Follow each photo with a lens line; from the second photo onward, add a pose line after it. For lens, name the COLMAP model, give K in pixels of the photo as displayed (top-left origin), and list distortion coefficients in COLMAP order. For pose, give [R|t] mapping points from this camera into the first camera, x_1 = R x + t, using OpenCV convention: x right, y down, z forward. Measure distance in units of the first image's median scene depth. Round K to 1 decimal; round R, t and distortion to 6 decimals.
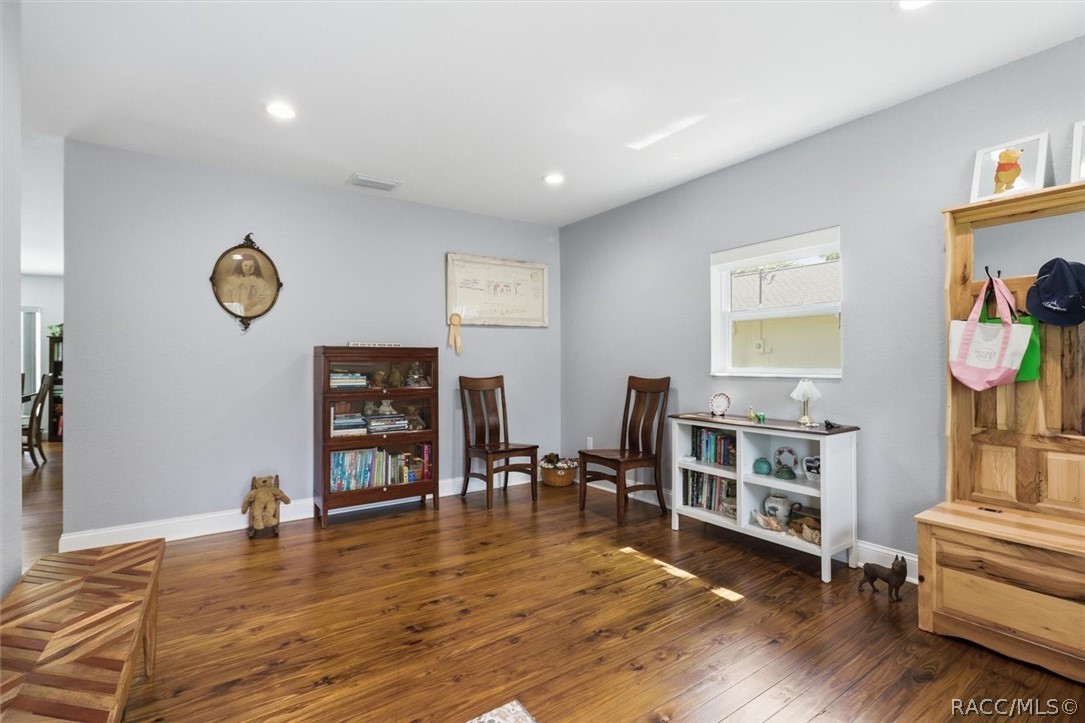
lens RADIAL K [[526.1, 0, 543.6], [0, 526.1, 363.1], [0, 0, 1]] dist [-0.010543, 0.007351]
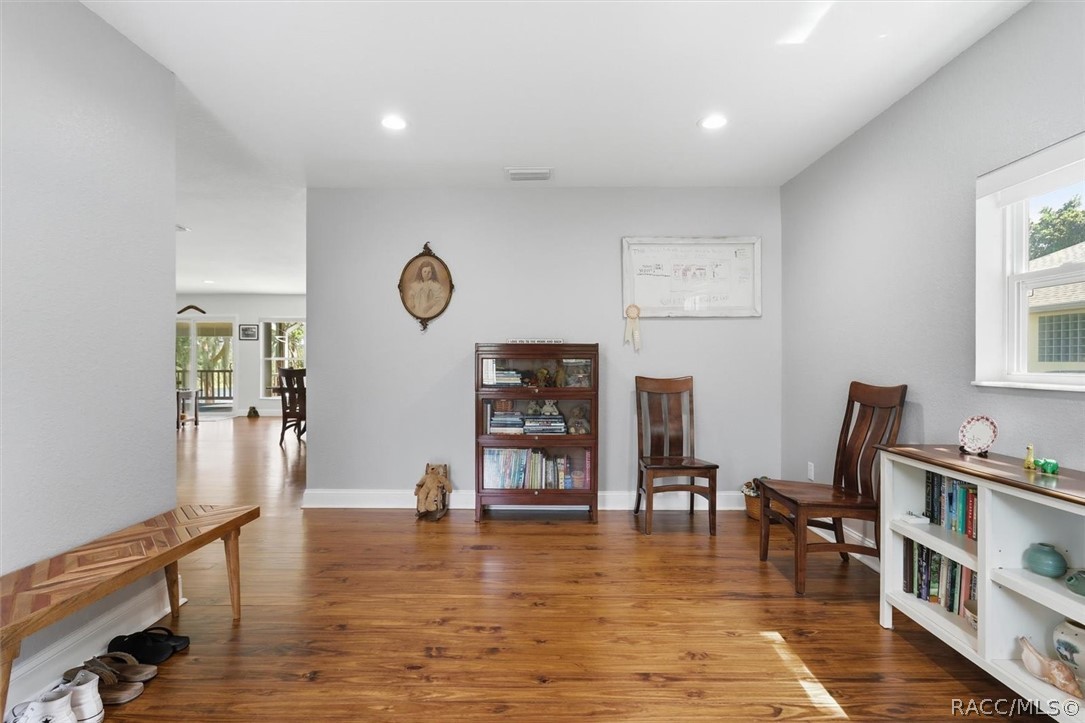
lens RADIAL K [[526.1, 0, 540.8], [0, 526.1, 364.8], [0, 0, 1]] dist [-0.010543, 0.007351]
pose [[0.807466, 0.010992, -0.589812, 0.277420], [-0.007719, 0.999938, 0.008069, -0.000580], [0.589864, -0.001963, 0.807500, 0.238867]]
